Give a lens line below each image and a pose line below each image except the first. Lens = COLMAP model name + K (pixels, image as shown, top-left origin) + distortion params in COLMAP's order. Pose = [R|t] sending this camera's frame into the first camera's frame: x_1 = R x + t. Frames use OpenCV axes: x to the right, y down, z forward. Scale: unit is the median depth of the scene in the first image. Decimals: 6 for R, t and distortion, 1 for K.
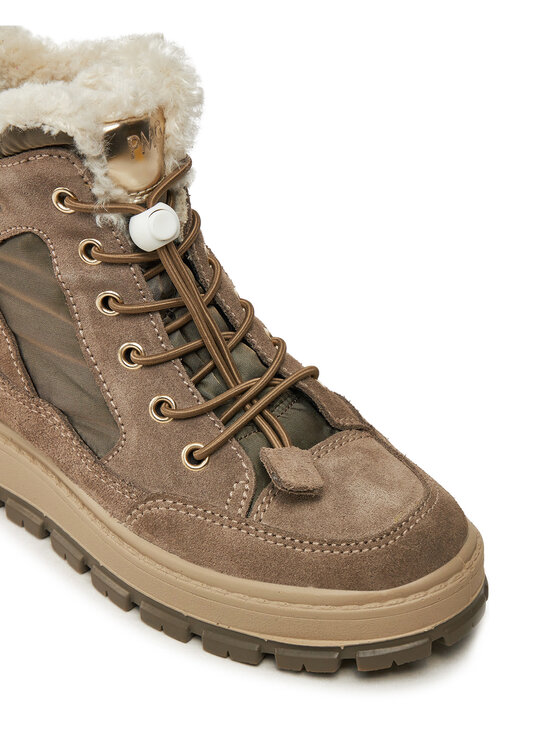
lens RADIAL K [[1549.7, 0, 280.0], [0, 1549.7, 373.0], [0, 0, 1]] dist [-0.063570, -0.217968]
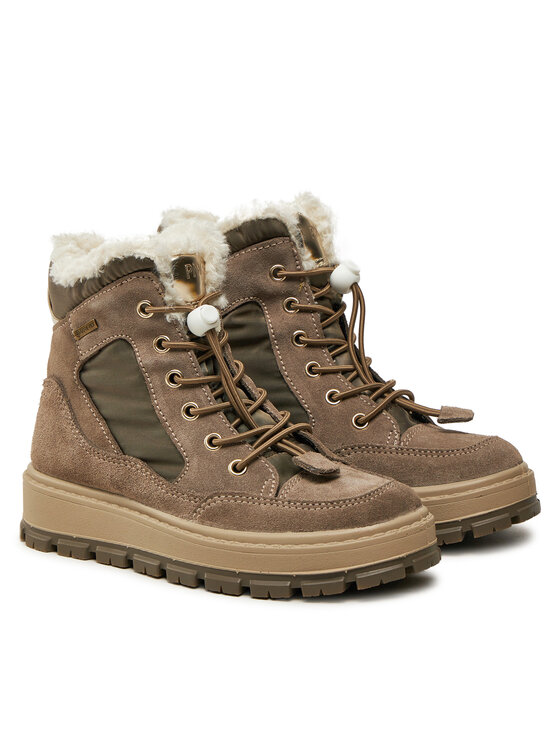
lens RADIAL K [[2137.6, 0, 280.0], [0, 2137.6, 373.0], [0, 0, 1]] dist [0.034359, 0.054444]
pose [[0.996191, -0.053509, 0.068848, -0.154016], [0.075257, 0.926407, -0.368926, 0.748823], [-0.044040, 0.372702, 0.926906, -0.978089]]
